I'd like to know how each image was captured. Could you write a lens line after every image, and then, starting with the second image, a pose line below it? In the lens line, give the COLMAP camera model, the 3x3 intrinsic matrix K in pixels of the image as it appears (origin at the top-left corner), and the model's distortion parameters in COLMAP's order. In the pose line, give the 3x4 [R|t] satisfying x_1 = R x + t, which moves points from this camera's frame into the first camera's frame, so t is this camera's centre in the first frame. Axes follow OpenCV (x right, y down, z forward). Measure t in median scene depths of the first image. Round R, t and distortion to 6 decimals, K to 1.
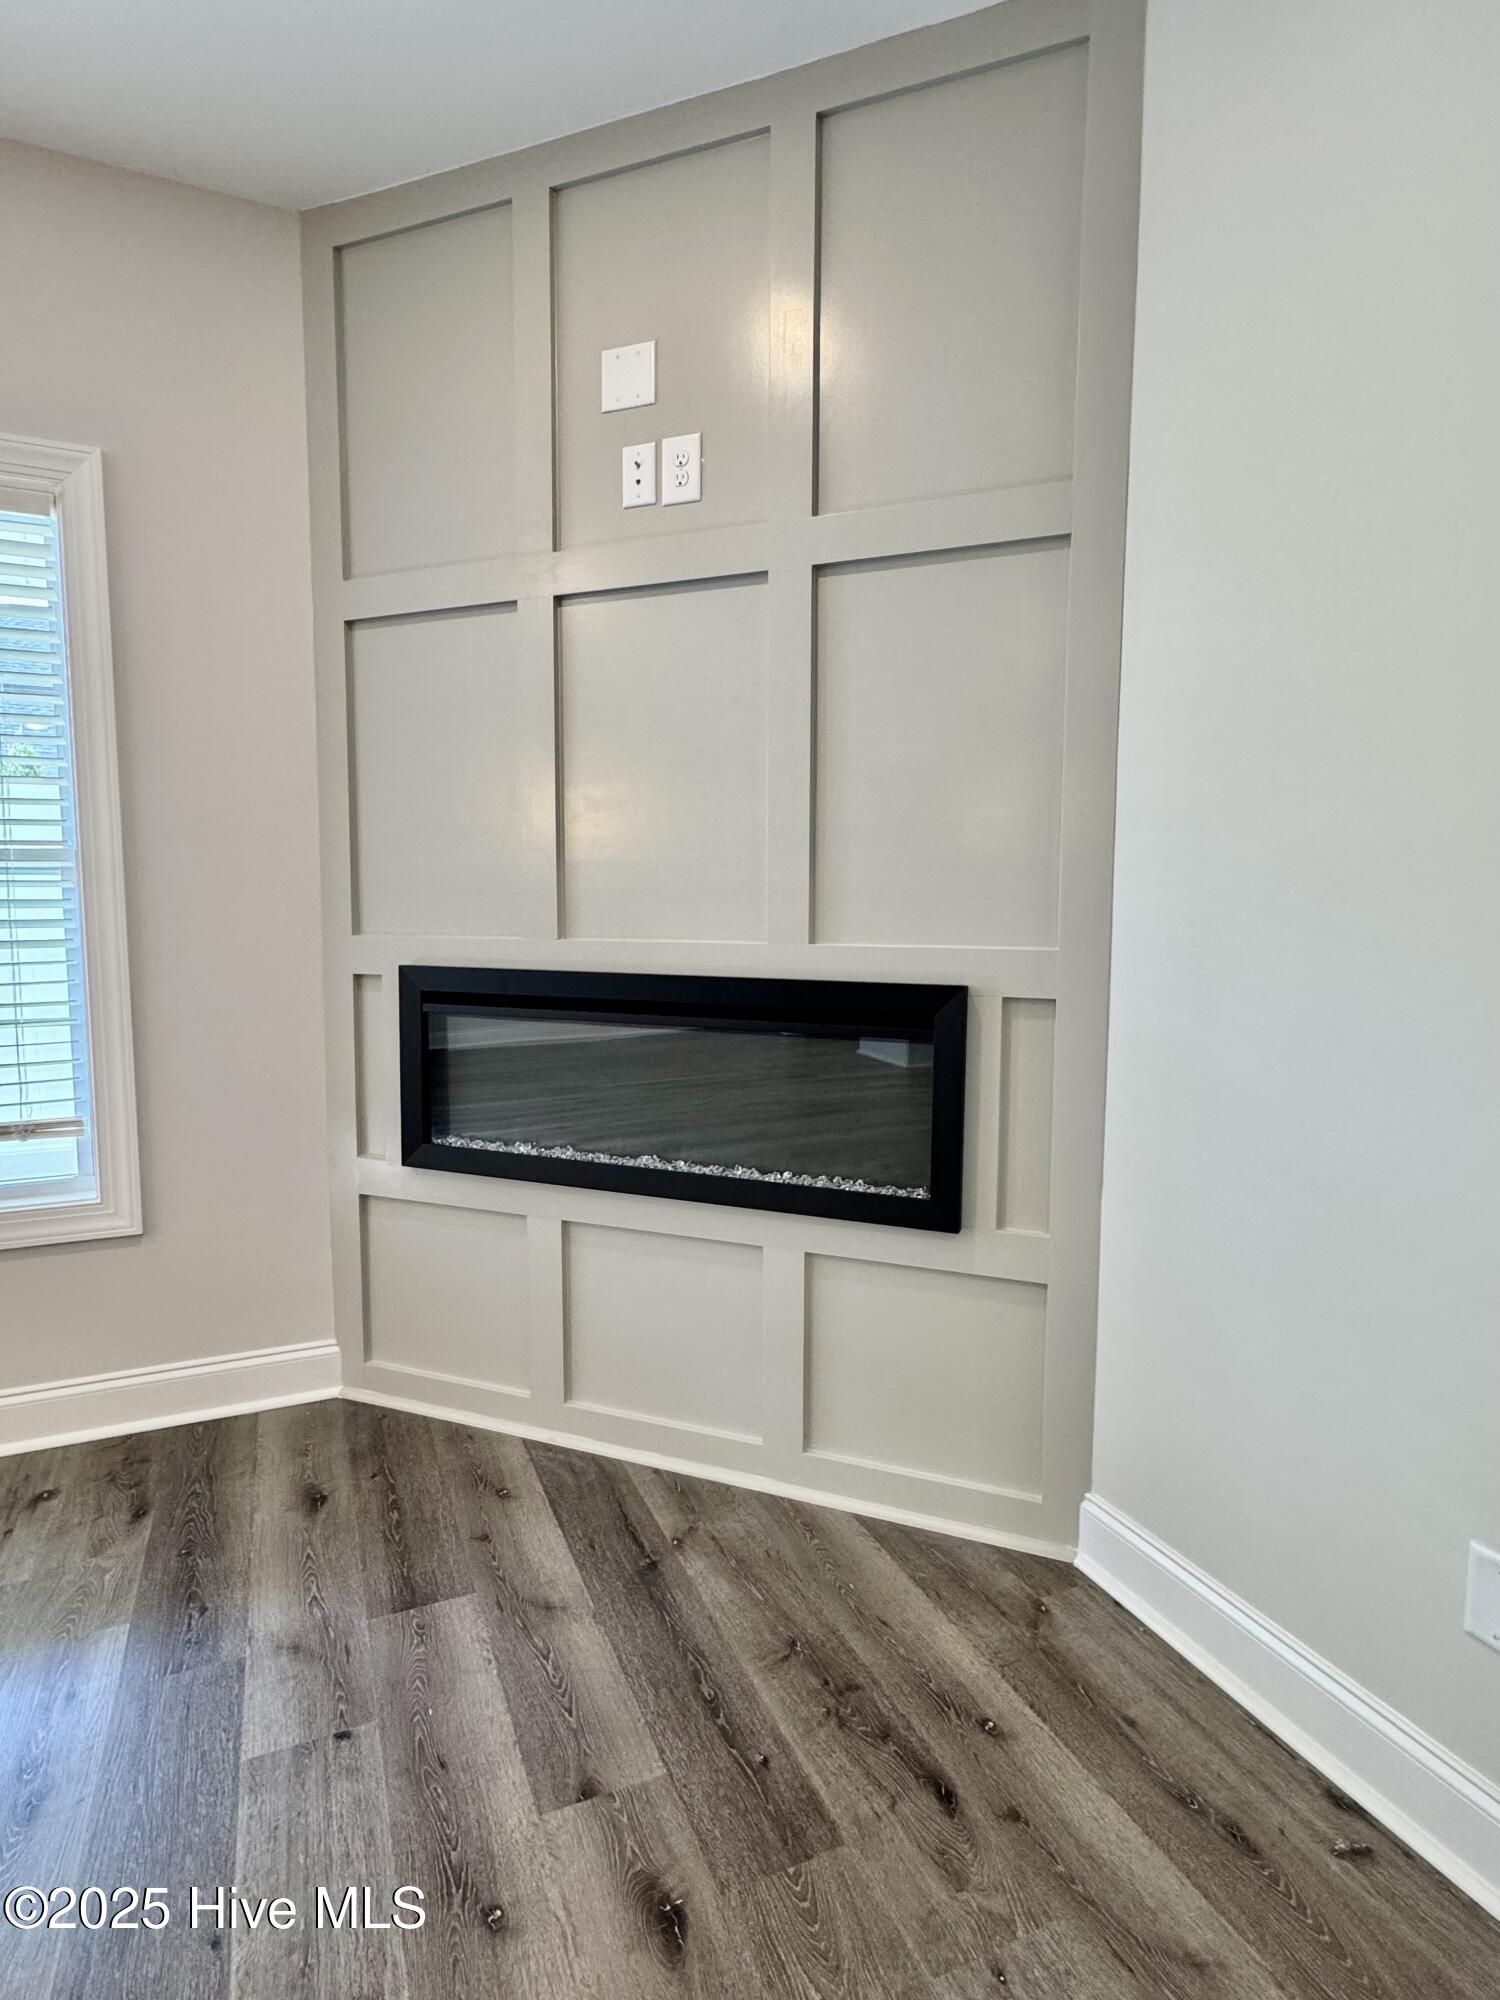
lens RADIAL K [[1019.6, 0, 750.0], [0, 1019.6, 1000.0], [0, 0, 1]] dist [-0.004965, -0.000998]
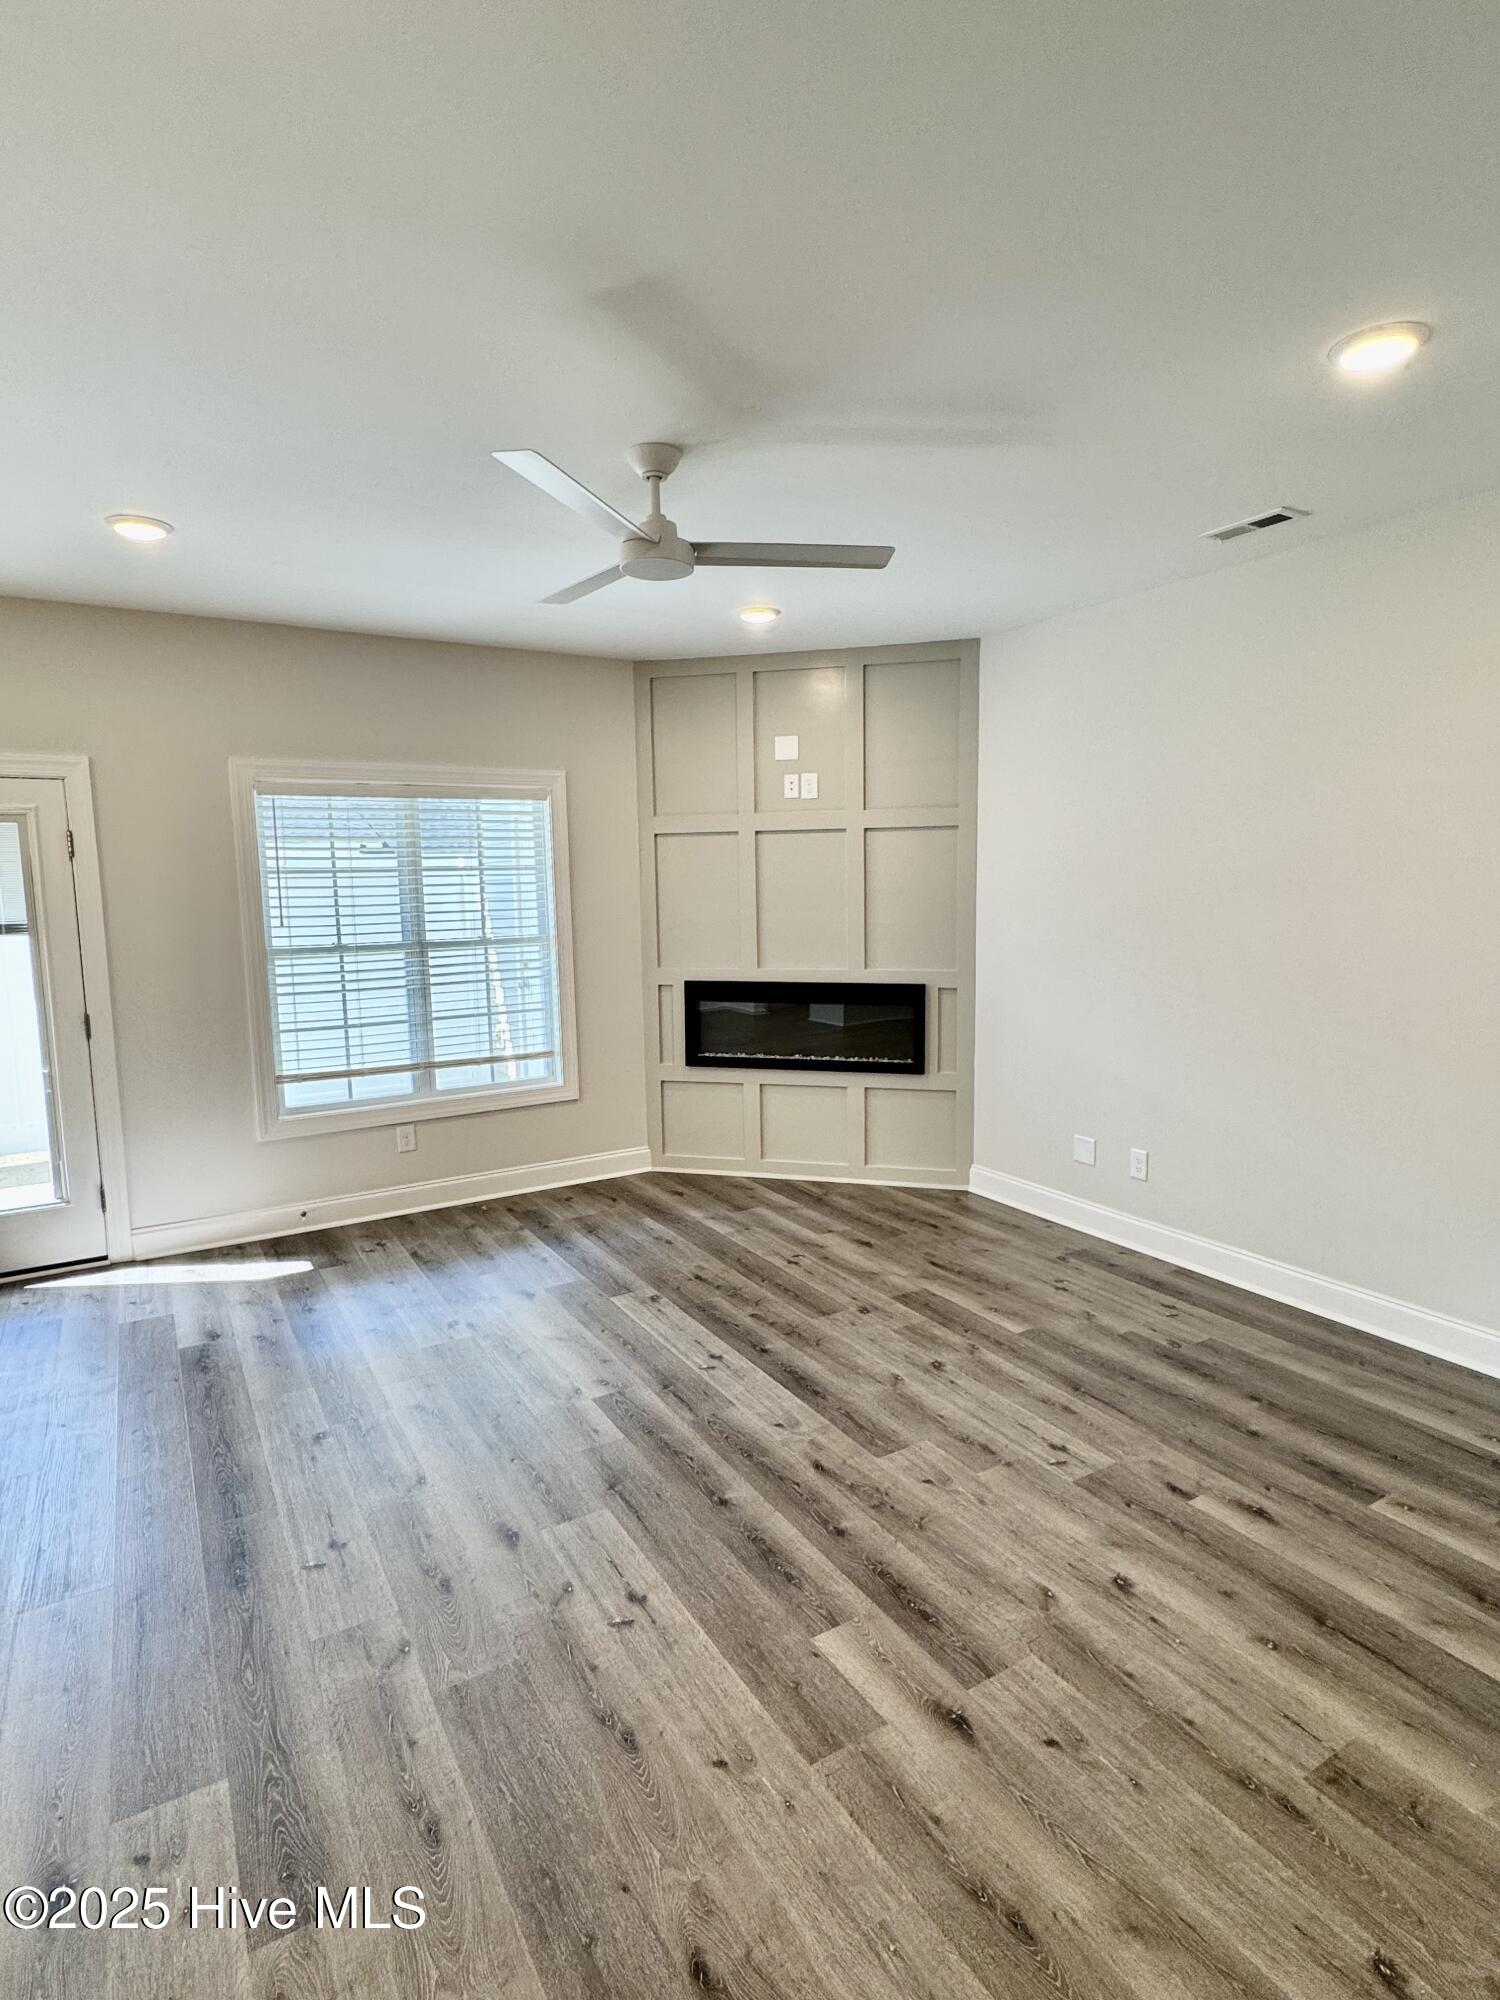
lens RADIAL K [[1019.6, 0, 750.0], [0, 1019.6, 1000.0], [0, 0, 1]] dist [-0.004965, -0.000998]
pose [[0.992954, -0.033884, 0.113557, -0.521760], [0.031047, 0.999162, 0.026656, -0.053558], [-0.114365, -0.022942, 0.993174, -1.536569]]
